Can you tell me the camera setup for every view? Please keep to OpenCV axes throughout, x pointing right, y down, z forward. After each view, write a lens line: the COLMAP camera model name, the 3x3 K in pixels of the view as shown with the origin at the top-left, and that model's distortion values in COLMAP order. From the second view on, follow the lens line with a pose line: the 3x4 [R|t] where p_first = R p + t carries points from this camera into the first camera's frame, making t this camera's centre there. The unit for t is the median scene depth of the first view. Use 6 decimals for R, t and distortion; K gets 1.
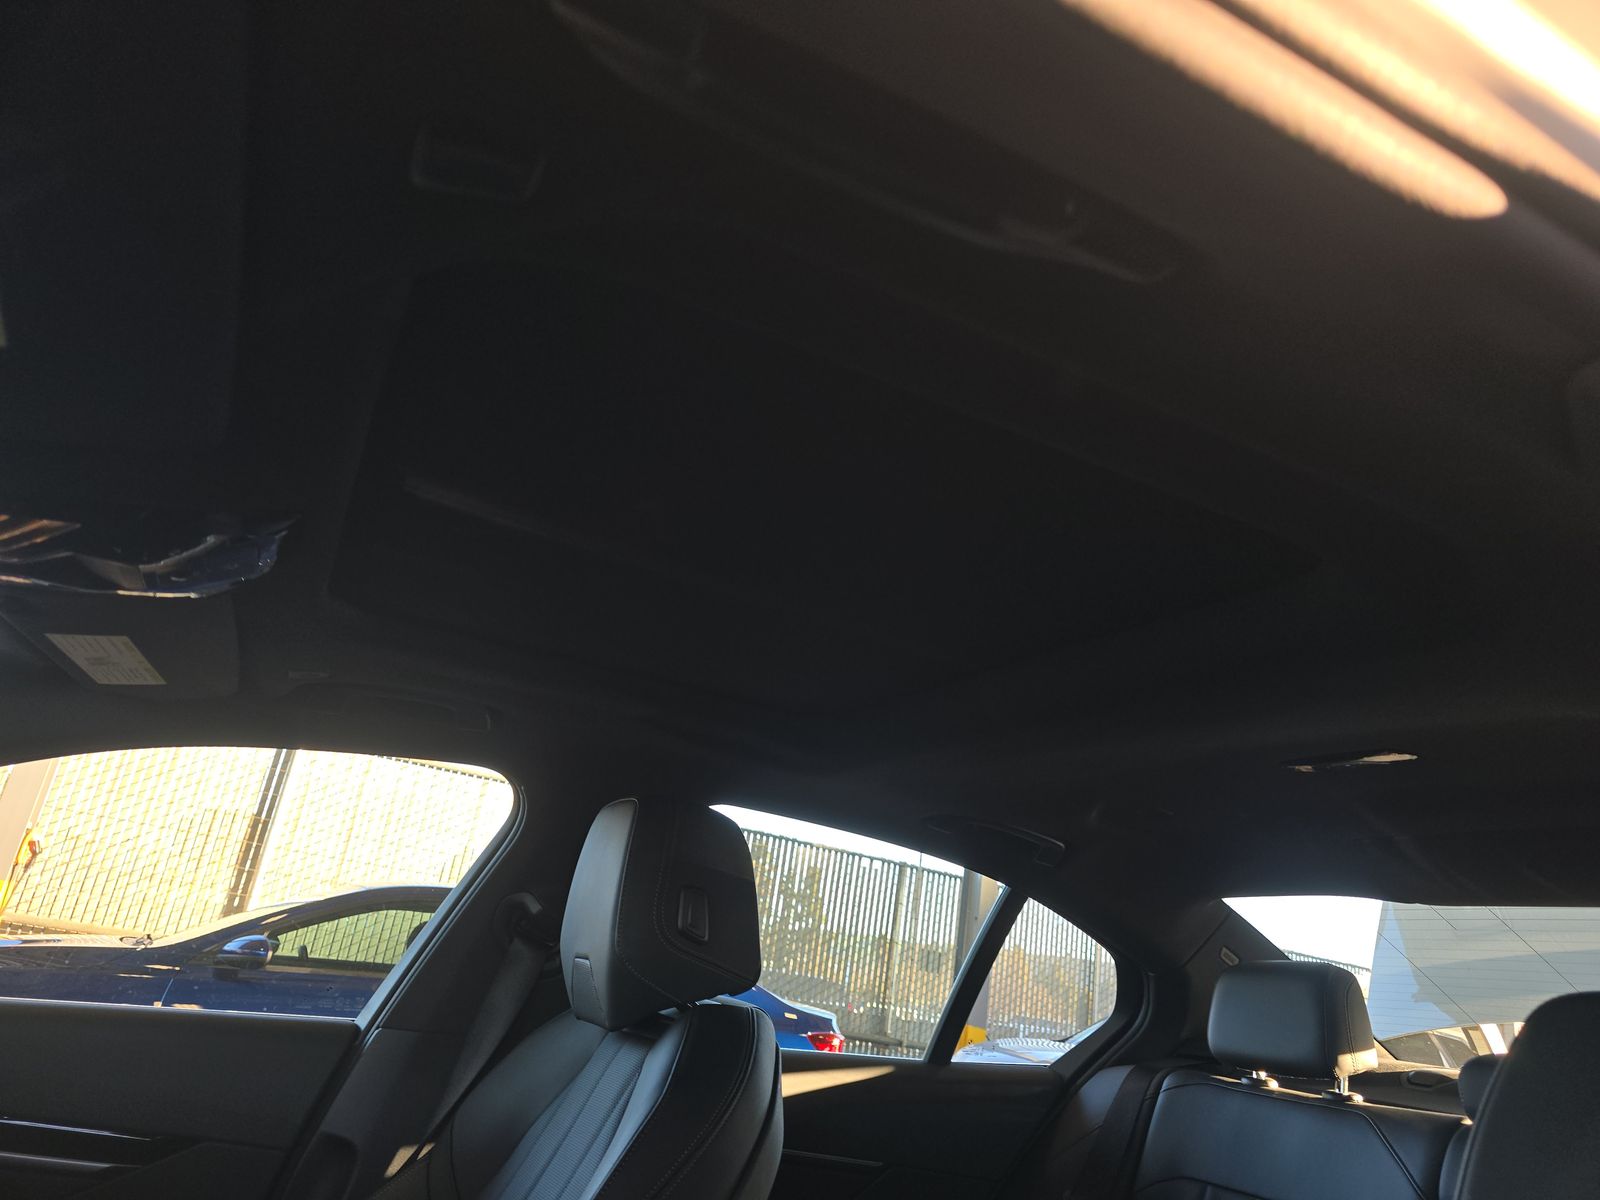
lens RADIAL K [[1089.8, 0, 807.7], [0, 1089.8, 609.0], [0, 0, 1]] dist [0.032896, -0.036862]
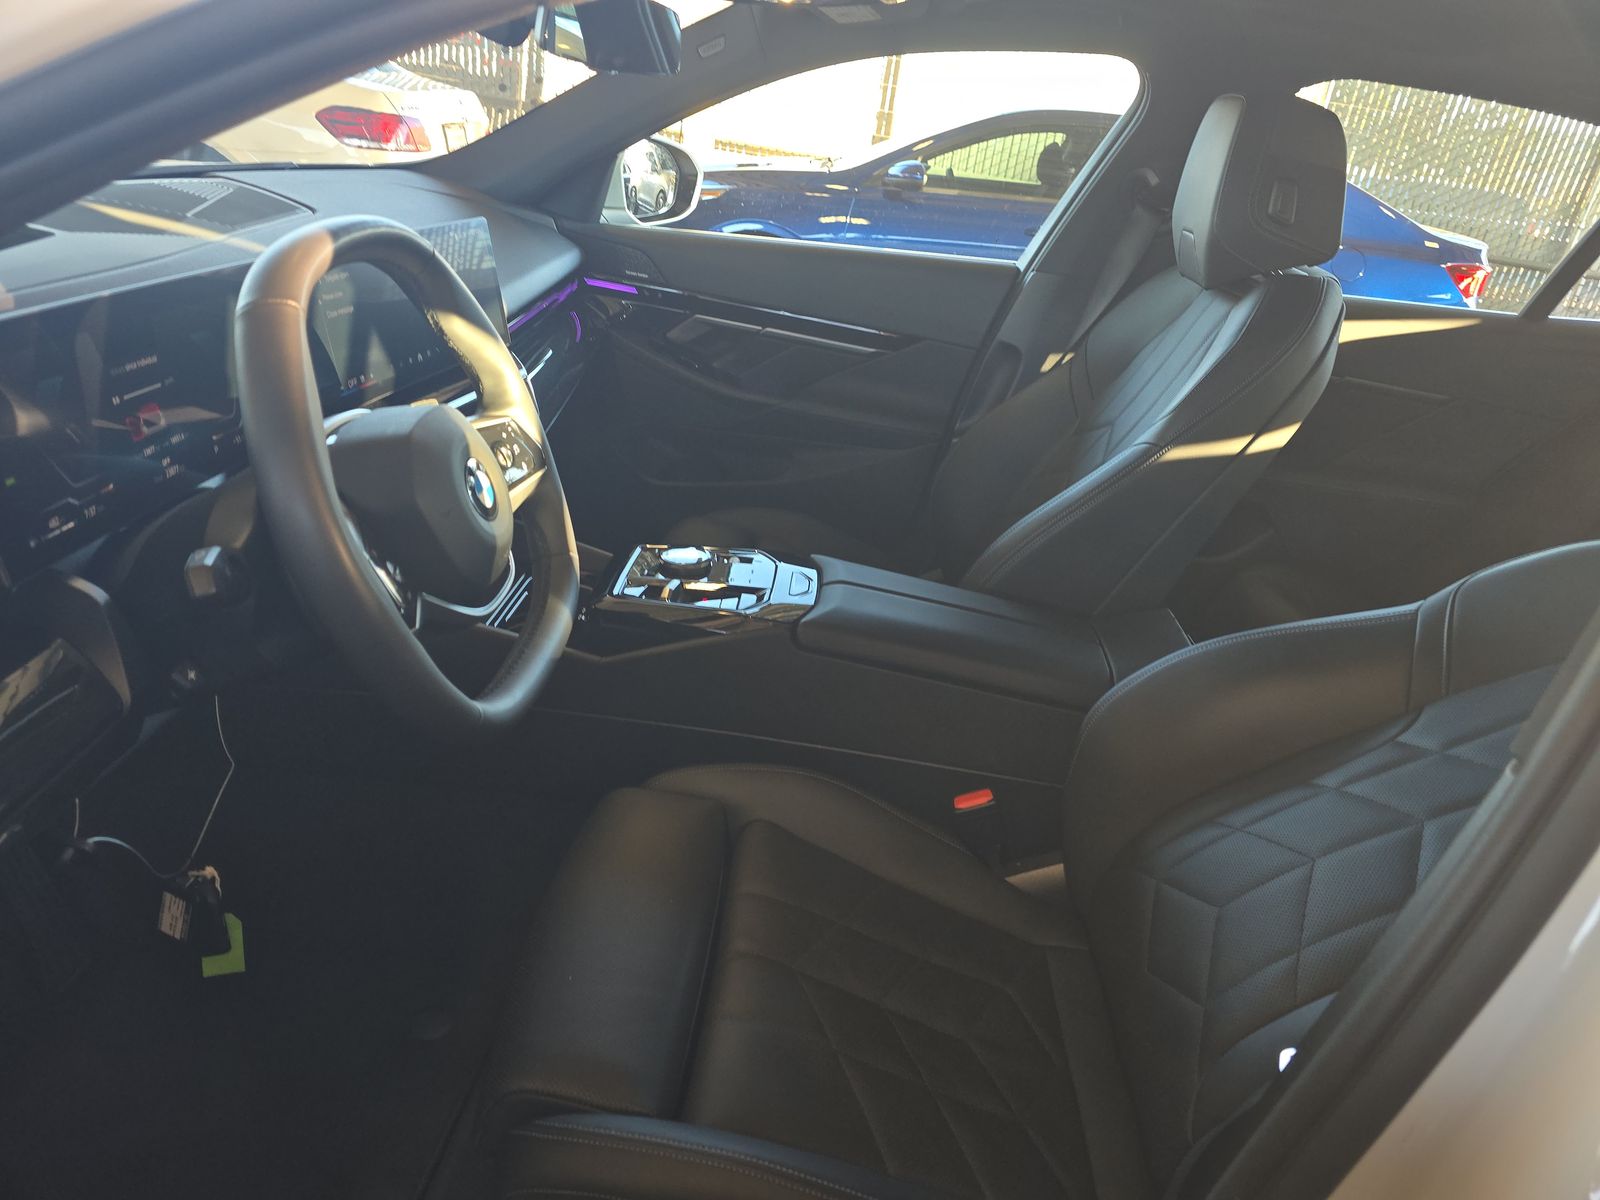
lens RADIAL K [[1089.8, 0, 807.7], [0, 1089.8, 609.0], [0, 0, 1]] dist [0.032896, -0.036862]
pose [[0.866623, 0.193126, -0.460073, 0.058340], [0.145937, 0.783631, 0.603842, -0.121511], [0.477145, -0.590445, 0.650928, -0.215553]]
